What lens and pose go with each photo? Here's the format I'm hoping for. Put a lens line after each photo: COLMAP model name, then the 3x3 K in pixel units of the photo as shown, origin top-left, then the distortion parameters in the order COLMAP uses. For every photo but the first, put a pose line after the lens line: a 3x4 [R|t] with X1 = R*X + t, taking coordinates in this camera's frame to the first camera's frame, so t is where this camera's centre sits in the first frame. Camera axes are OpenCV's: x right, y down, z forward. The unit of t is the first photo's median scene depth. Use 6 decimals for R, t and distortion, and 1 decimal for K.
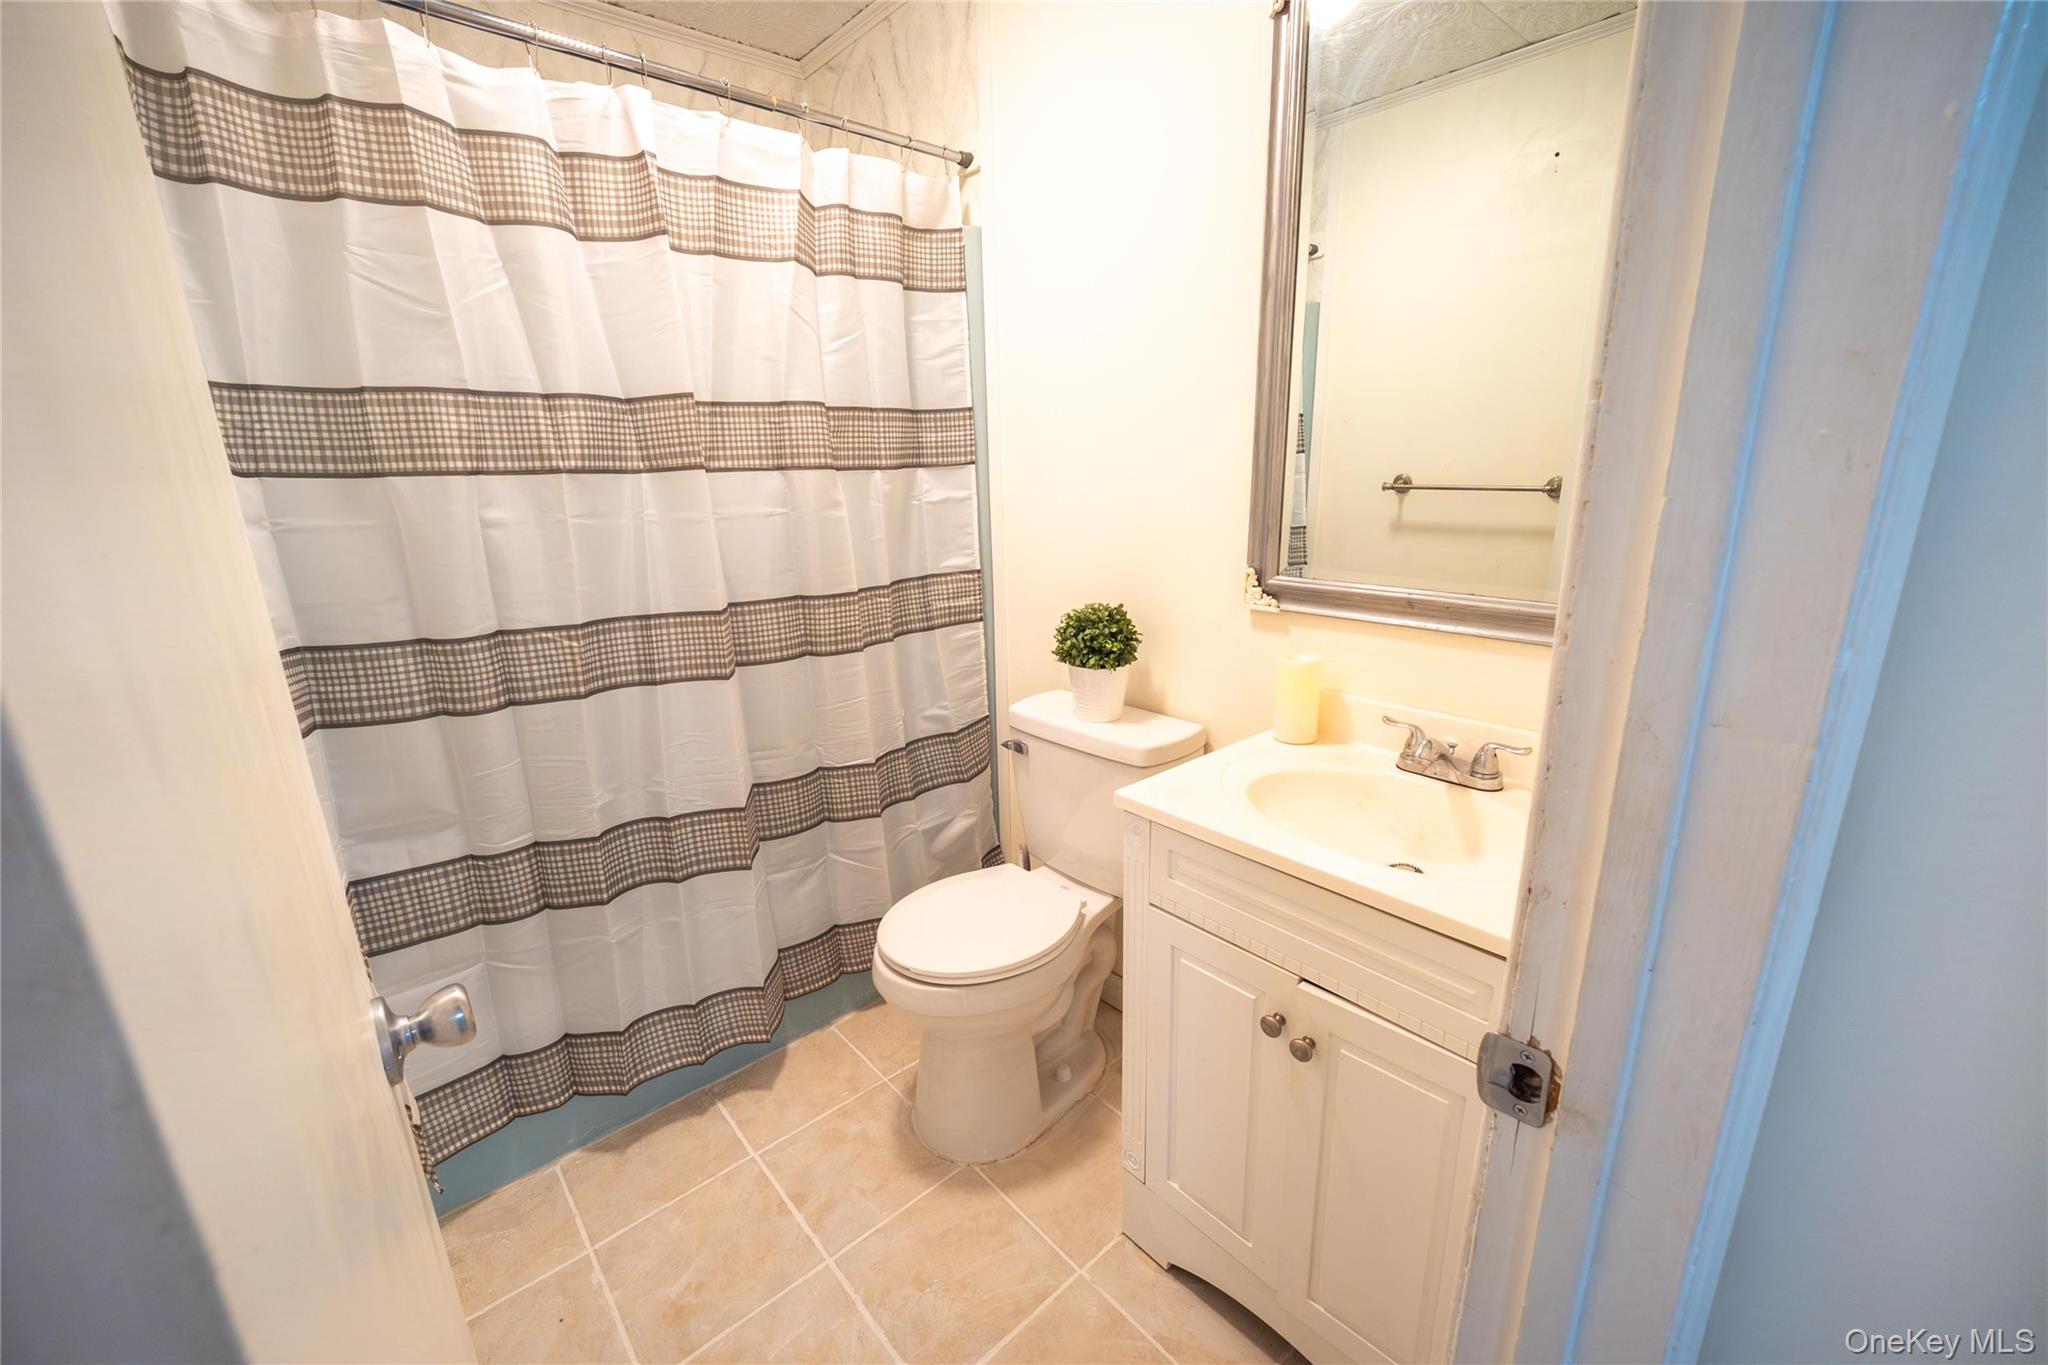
lens RADIAL K [[817.9, 0, 1020.6], [0, 817.9, 686.1], [0, 0, 1]] dist [-0.023524, 0.006203]
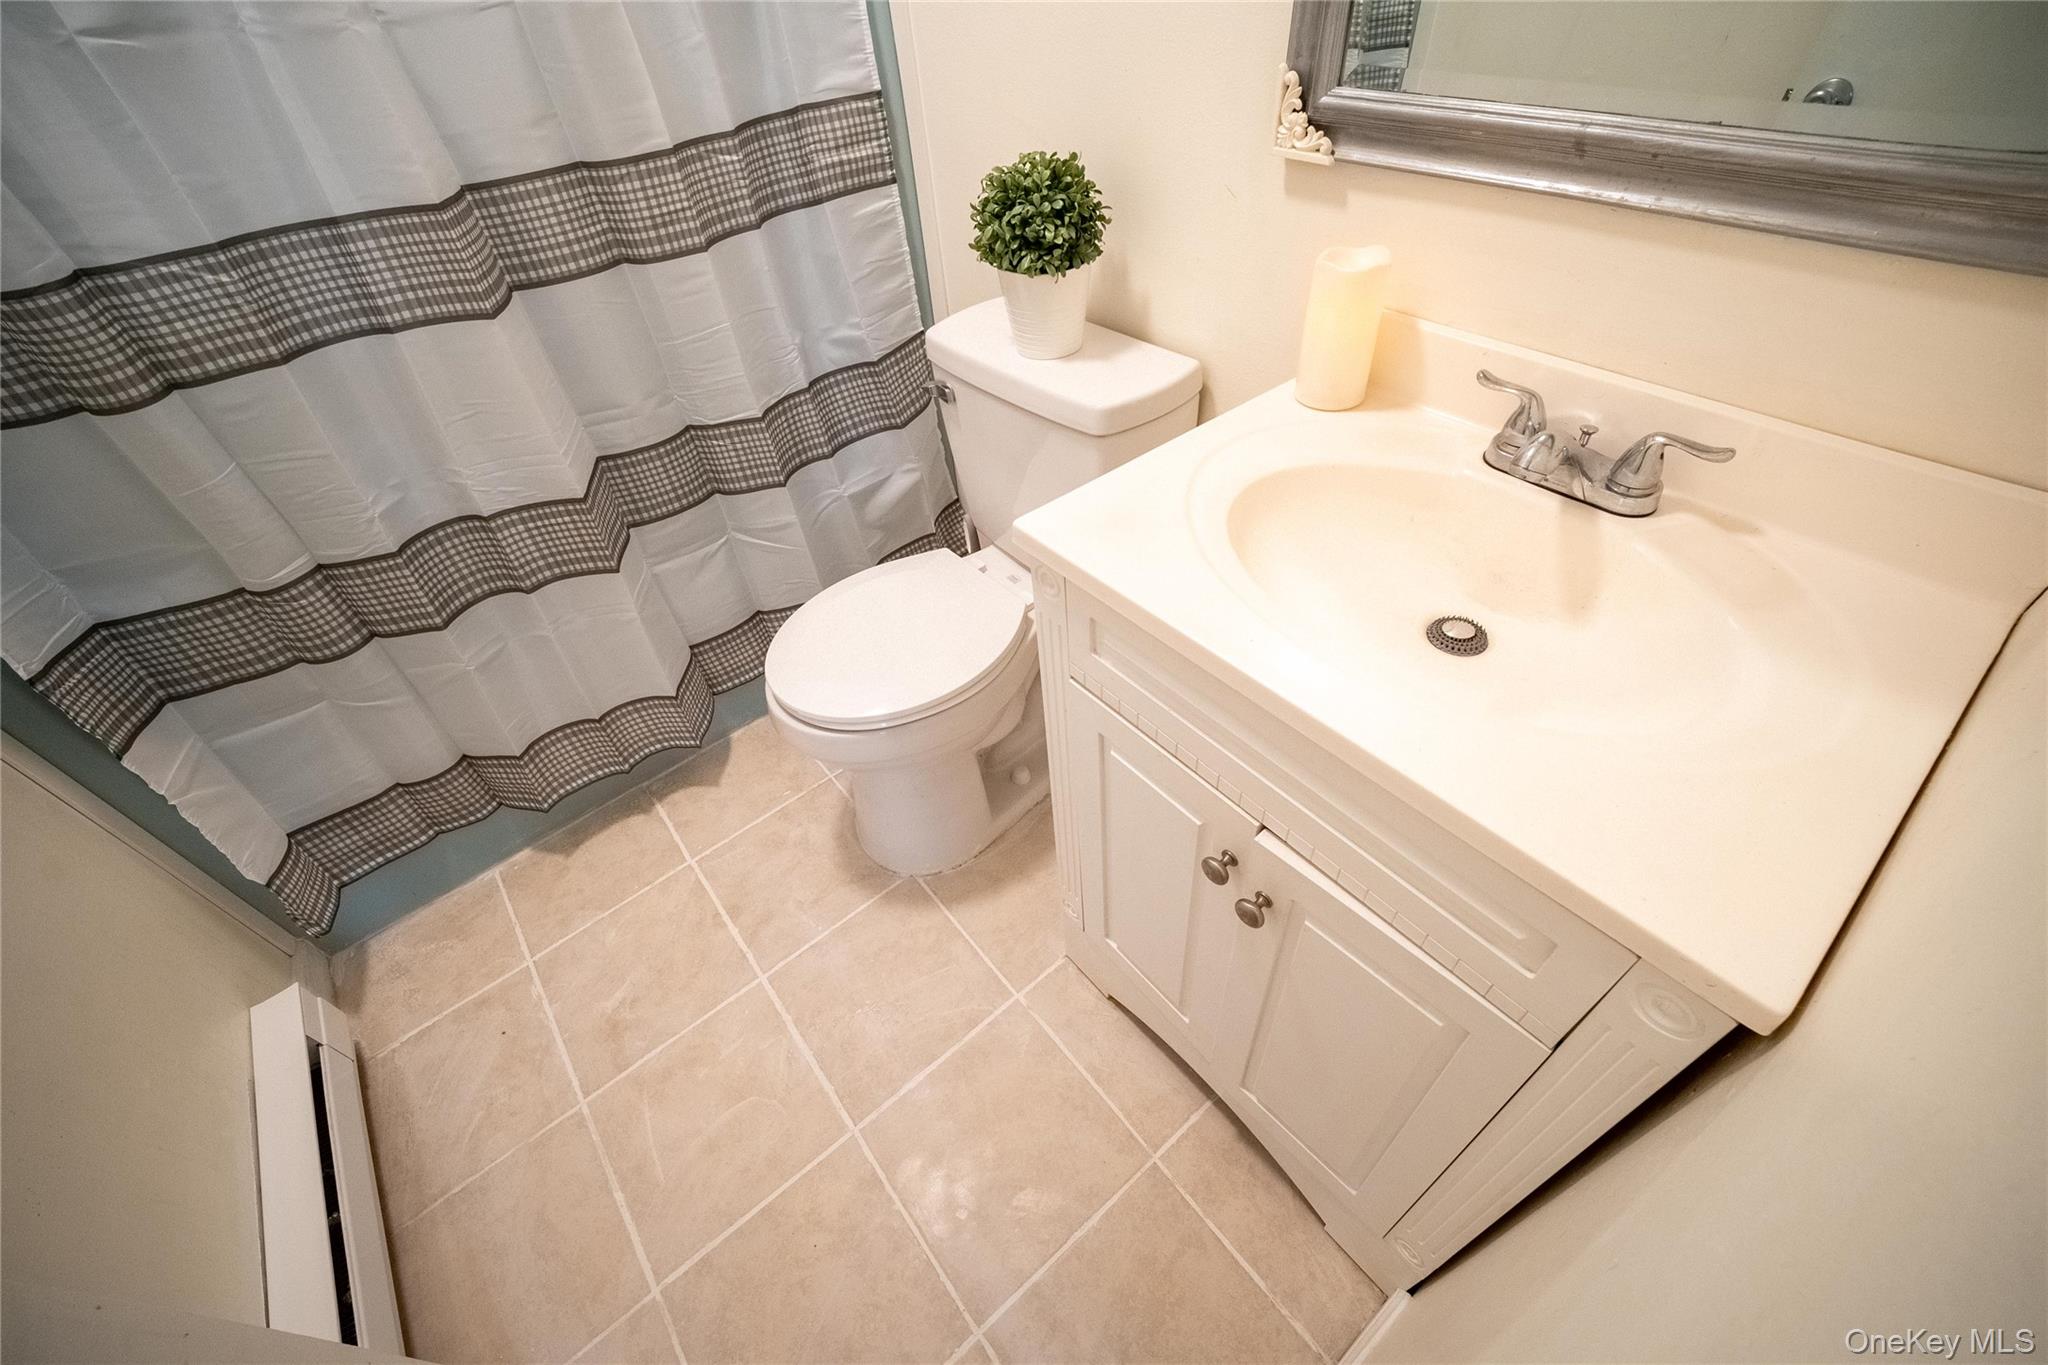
lens RADIAL K [[817.9, 0, 1020.6], [0, 817.9, 686.1], [0, 0, 1]] dist [-0.023524, 0.006203]
pose [[0.997831, -0.009230, -0.065178, 0.117072], [0.039904, 0.872283, 0.487370, -0.049511], [0.052355, -0.488914, 0.870760, 0.280561]]
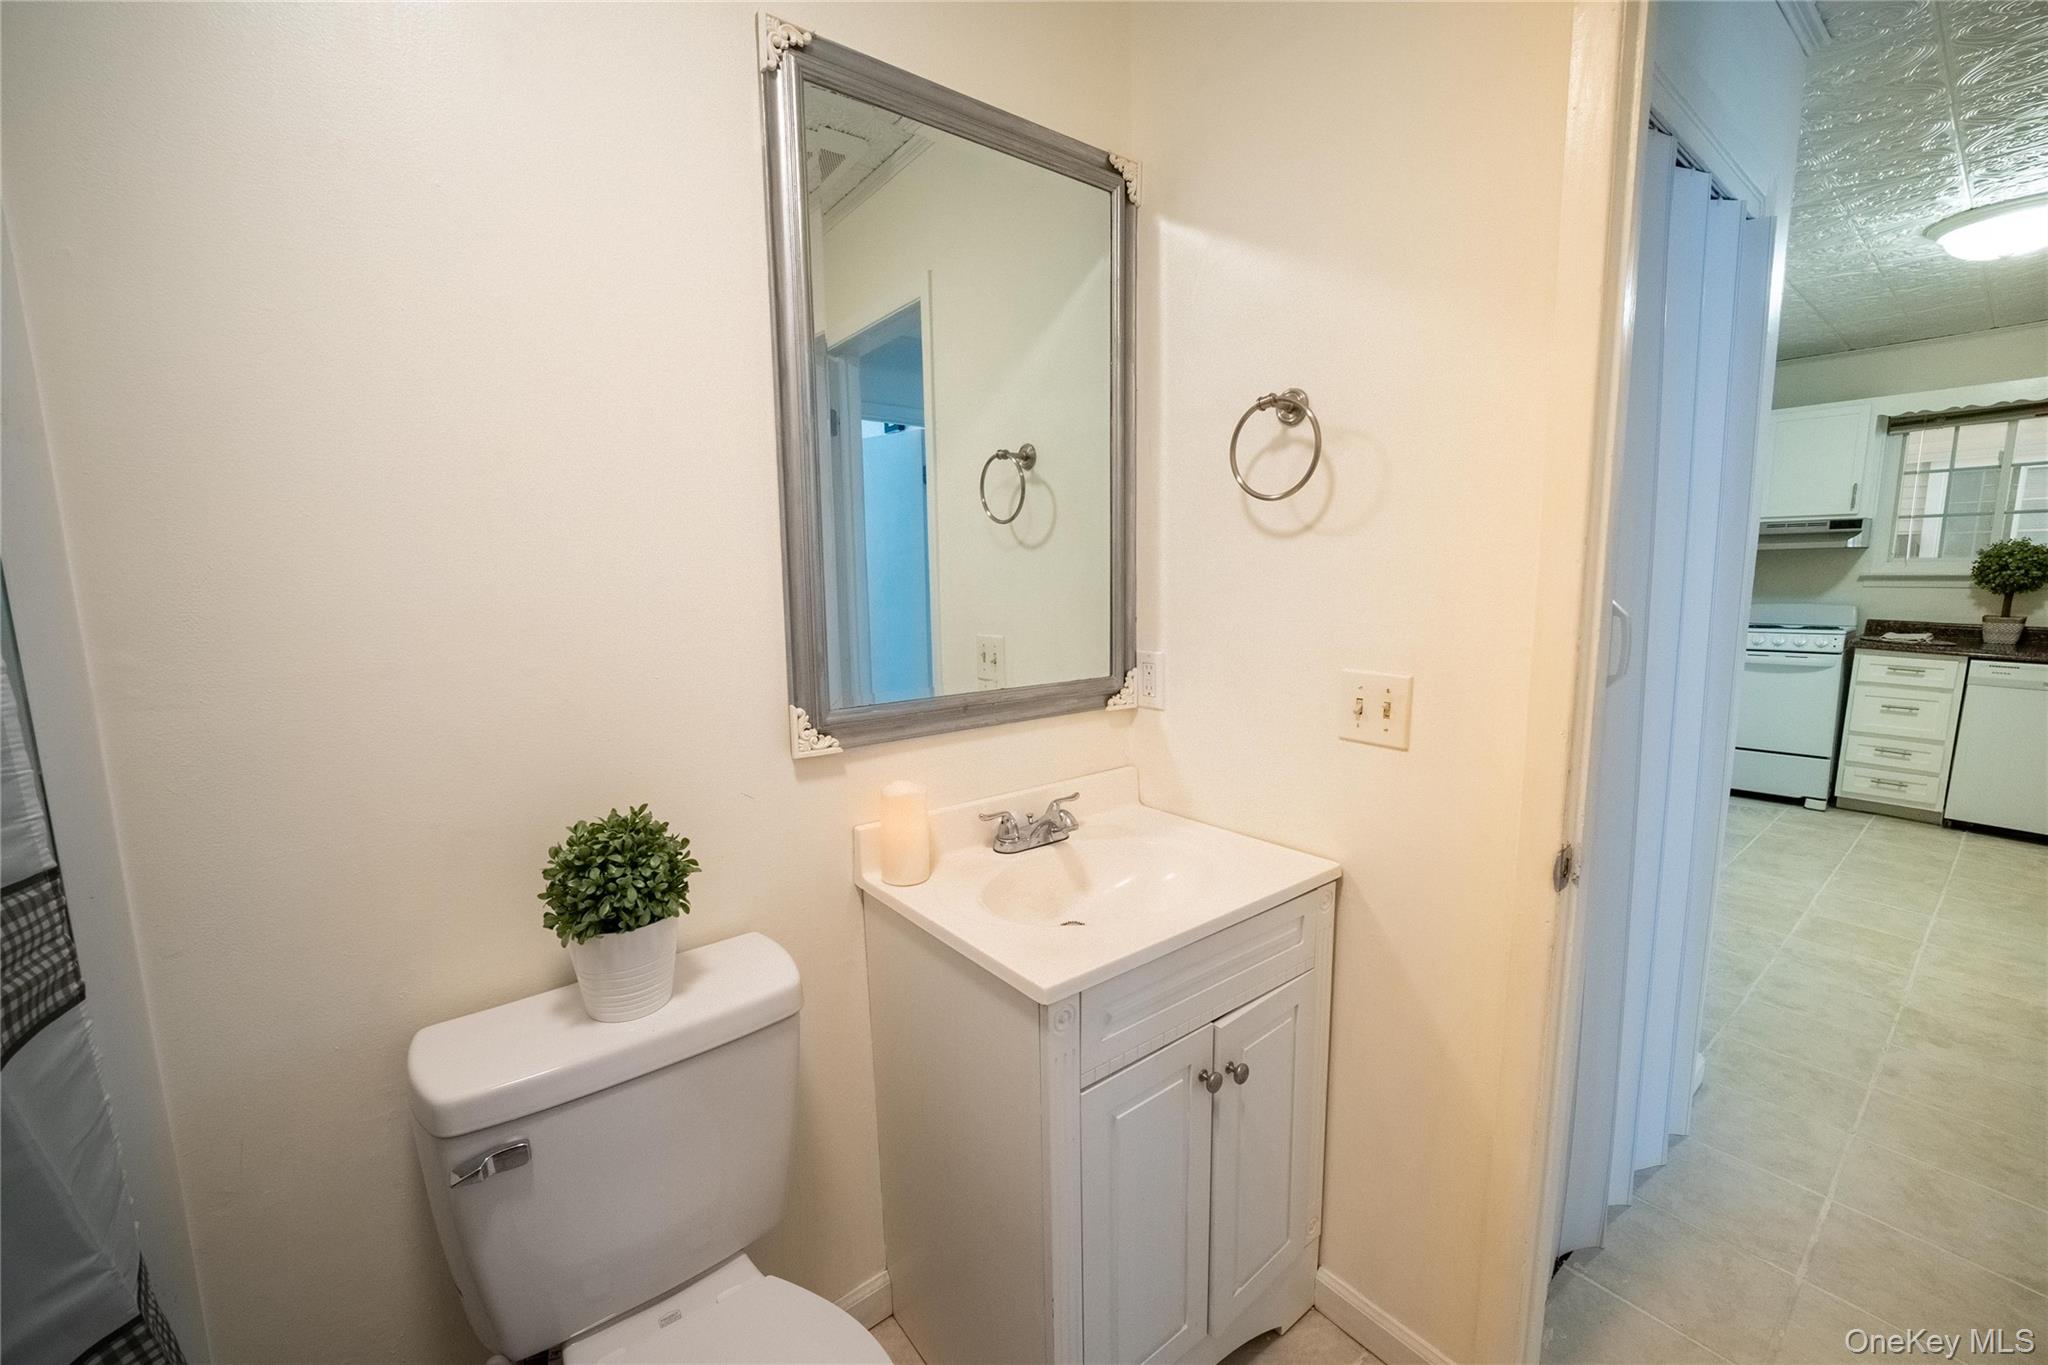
lens RADIAL K [[817.9, 0, 1020.6], [0, 817.9, 686.1], [0, 0, 1]] dist [-0.023524, 0.006203]
pose [[0.065235, -0.119569, 0.990680, -0.451266], [0.278823, 0.955436, 0.096955, -0.163976], [-0.958124, 0.269900, 0.095666, 0.632662]]
